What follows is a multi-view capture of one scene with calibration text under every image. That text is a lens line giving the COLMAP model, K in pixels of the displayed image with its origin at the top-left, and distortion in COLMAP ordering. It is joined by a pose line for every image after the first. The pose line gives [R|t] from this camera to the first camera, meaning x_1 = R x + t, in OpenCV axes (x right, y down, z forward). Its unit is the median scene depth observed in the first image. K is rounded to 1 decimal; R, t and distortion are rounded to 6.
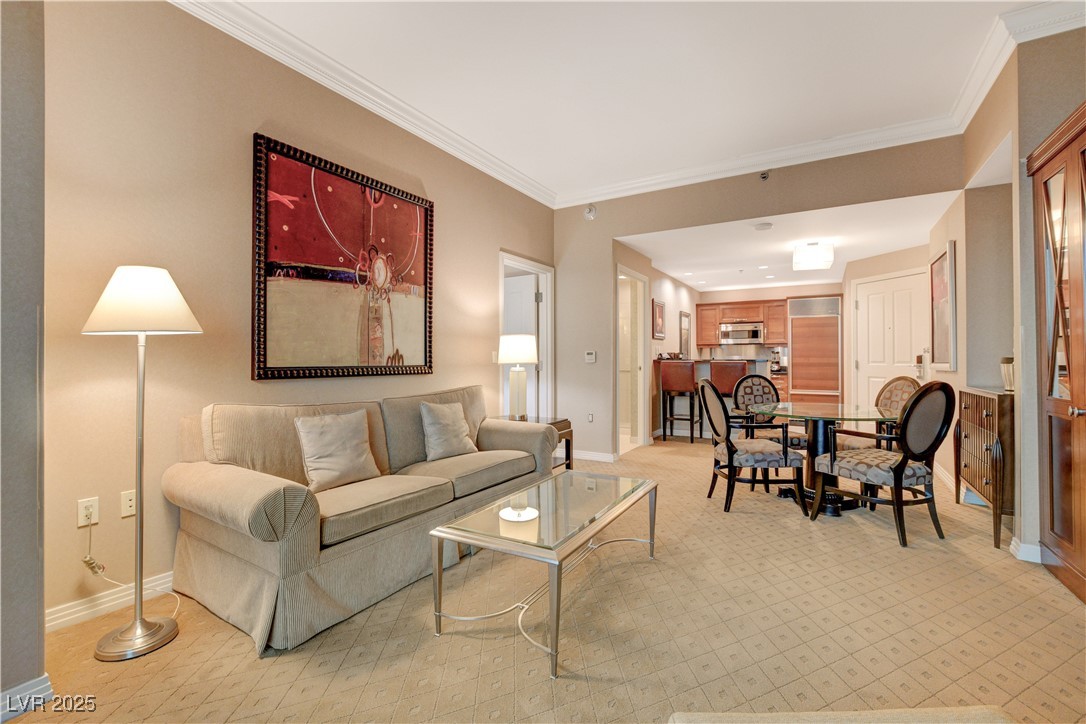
lens RADIAL K [[471.8, 0, 543.7], [0, 471.8, 363.0], [0, 0, 1]] dist [-0.023362, 0.008133]
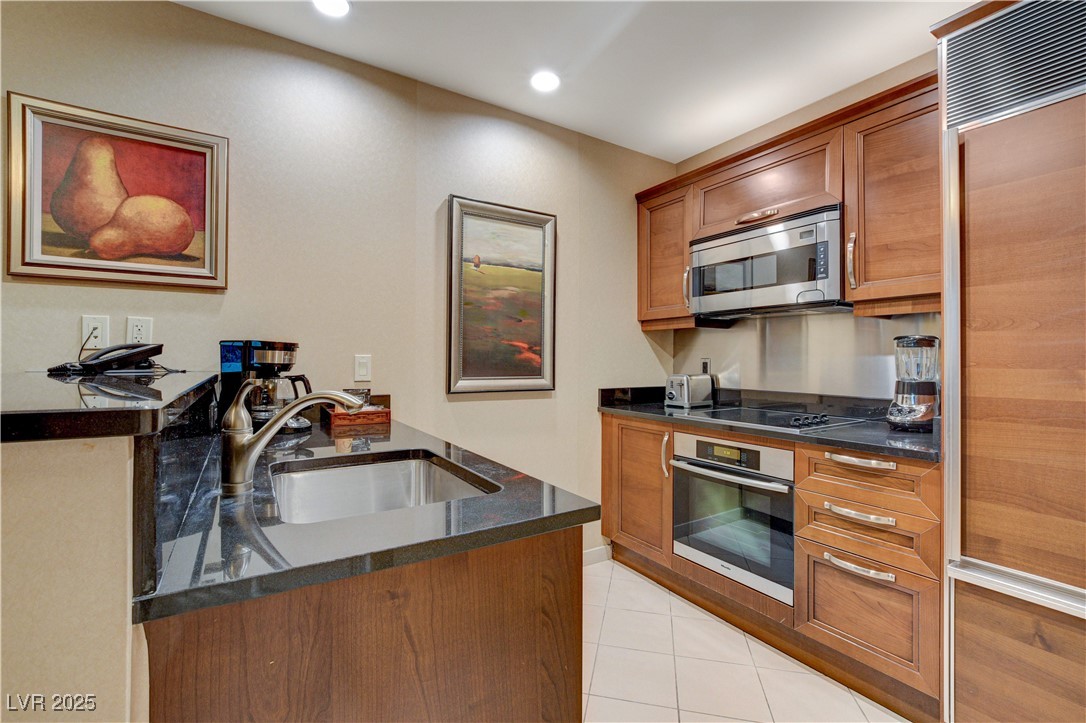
lens RADIAL K [[471.8, 0, 543.7], [0, 471.8, 362.5], [0, 0, 1]] dist [-0.023362, 0.008133]
pose [[0.893806, 0.008891, -0.448367, 0.672172], [-0.008767, 0.999959, 0.002354, -0.017738], [0.448369, 0.001827, 0.893847, 1.122708]]
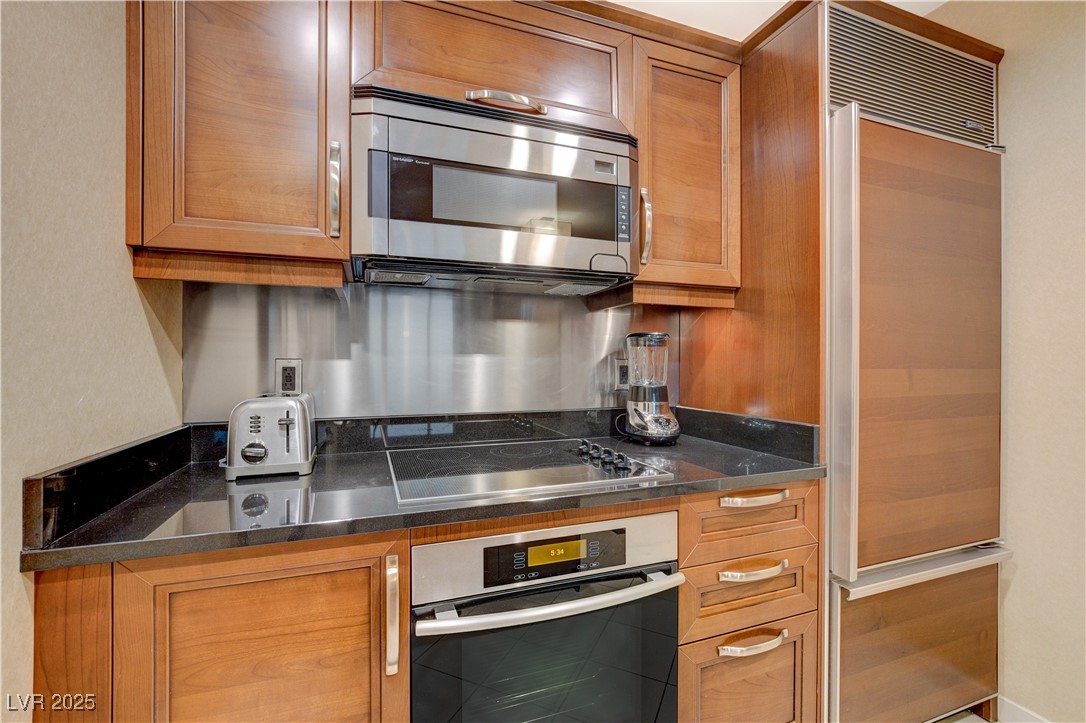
lens RADIAL K [[471.8, 0, 543.7], [0, 471.8, 362.5], [0, 0, 1]] dist [-0.023362, 0.008133]
pose [[0.620113, 0.002254, 0.784509, 0.491826], [0.003411, 0.999979, -0.005569, -0.018715], [-0.784505, 0.006130, 0.620092, 1.410000]]
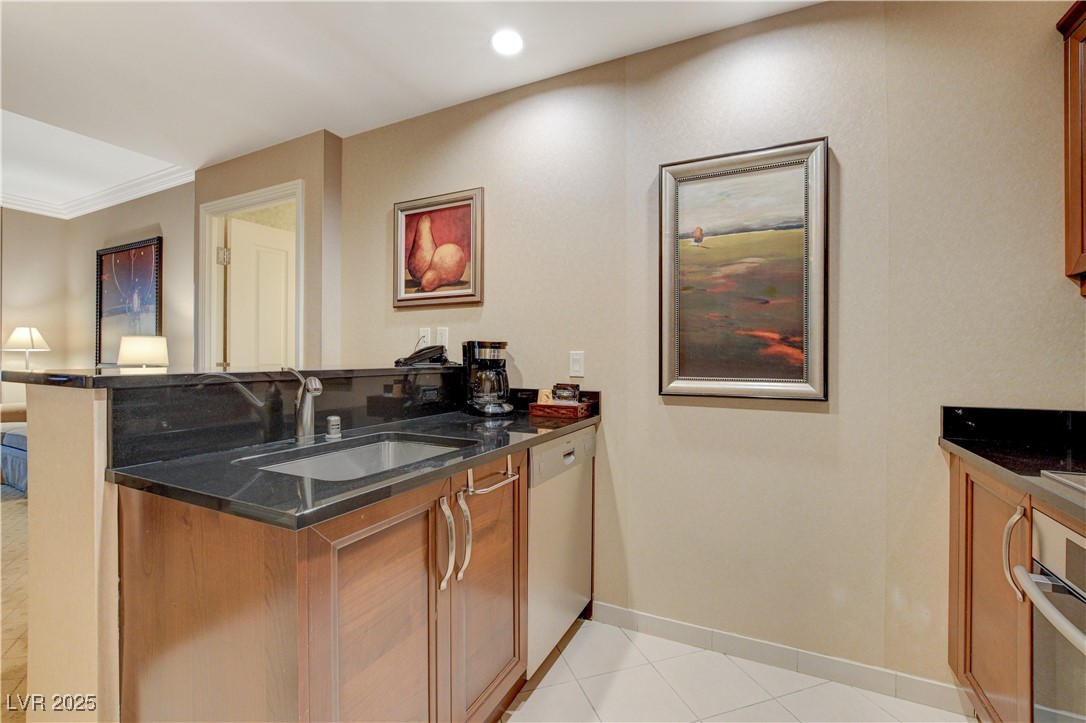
lens RADIAL K [[471.8, 0, 543.7], [0, 471.8, 362.5], [0, 0, 1]] dist [-0.023362, 0.008133]
pose [[0.082916, 0.014042, -0.996458, 0.760835], [-0.008119, 0.999877, 0.013414, -0.017476], [0.996523, 0.006978, 0.083020, 1.330618]]
